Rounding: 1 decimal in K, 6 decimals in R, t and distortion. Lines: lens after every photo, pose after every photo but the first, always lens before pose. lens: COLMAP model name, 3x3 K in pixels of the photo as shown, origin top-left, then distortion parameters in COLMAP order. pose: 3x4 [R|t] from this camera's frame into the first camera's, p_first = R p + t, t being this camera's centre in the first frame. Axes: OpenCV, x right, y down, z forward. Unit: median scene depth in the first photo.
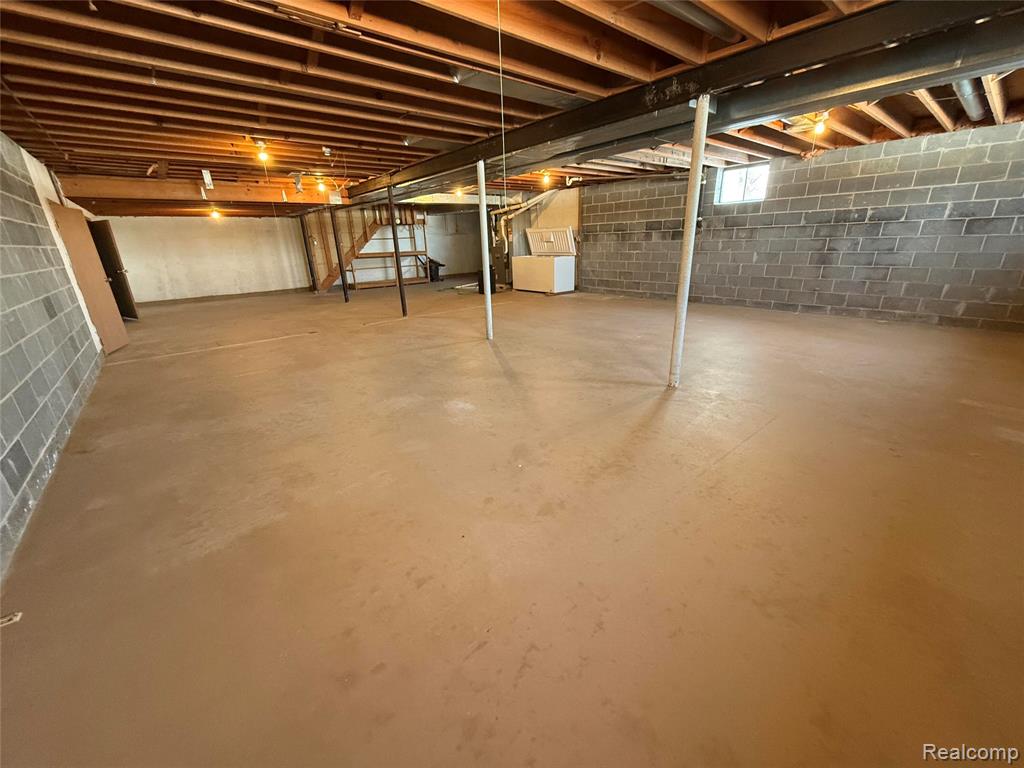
lens RADIAL K [[403.7, 0, 517.0], [0, 403.7, 380.4], [0, 0, 1]] dist [-0.004202, 0.001722]
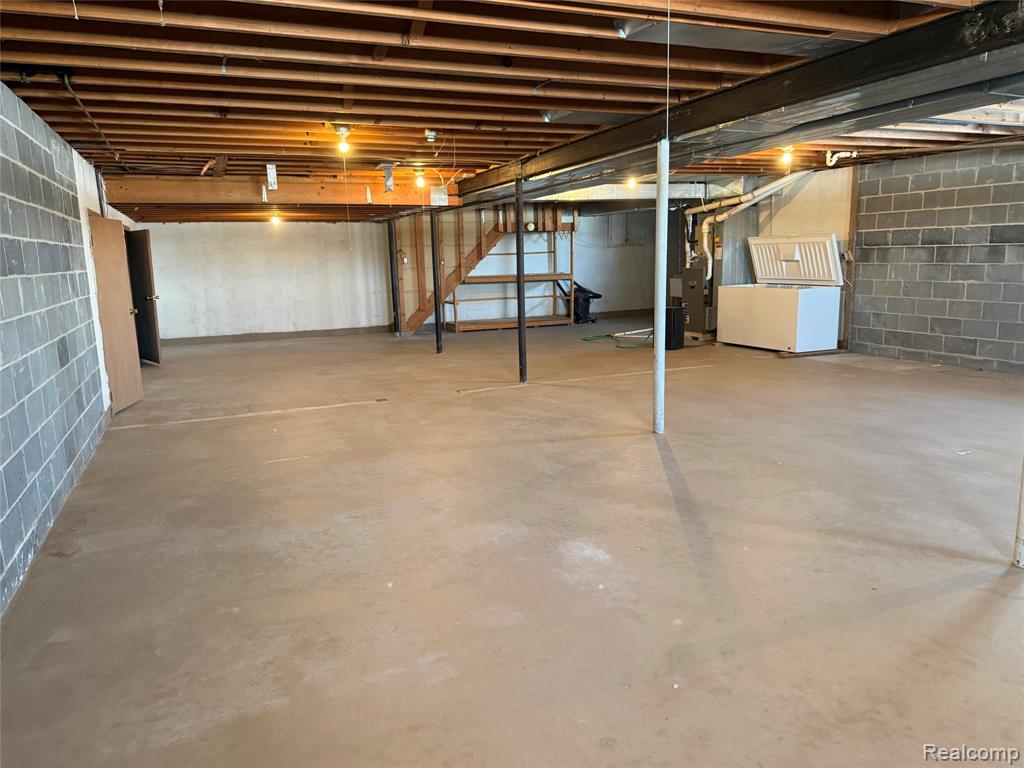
lens RADIAL K [[713.2, 0, 512.2], [0, 713.2, 383.8], [0, 0, 1]] dist [0.042760, -0.054415]
pose [[0.954874, 0.058933, -0.291106, 0.026306], [-0.101632, 0.985783, -0.133803, -0.018200], [0.279082, 0.157350, 0.947288, -0.021610]]
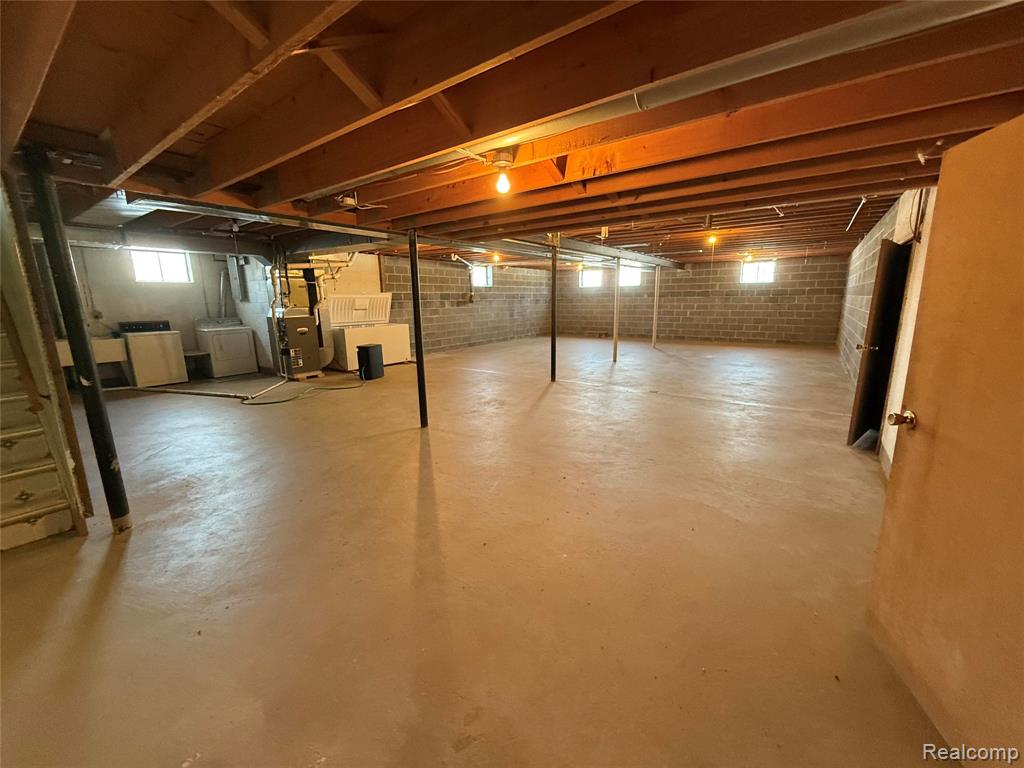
lens RADIAL K [[403.7, 0, 514.7], [0, 403.7, 382.0], [0, 0, 1]] dist [-0.004202, 0.001722]
pose [[-0.228934, -0.161994, 0.959868, -1.894519], [0.342293, 0.909689, 0.235164, -0.666173], [-0.911276, 0.382393, -0.152810, 2.029355]]
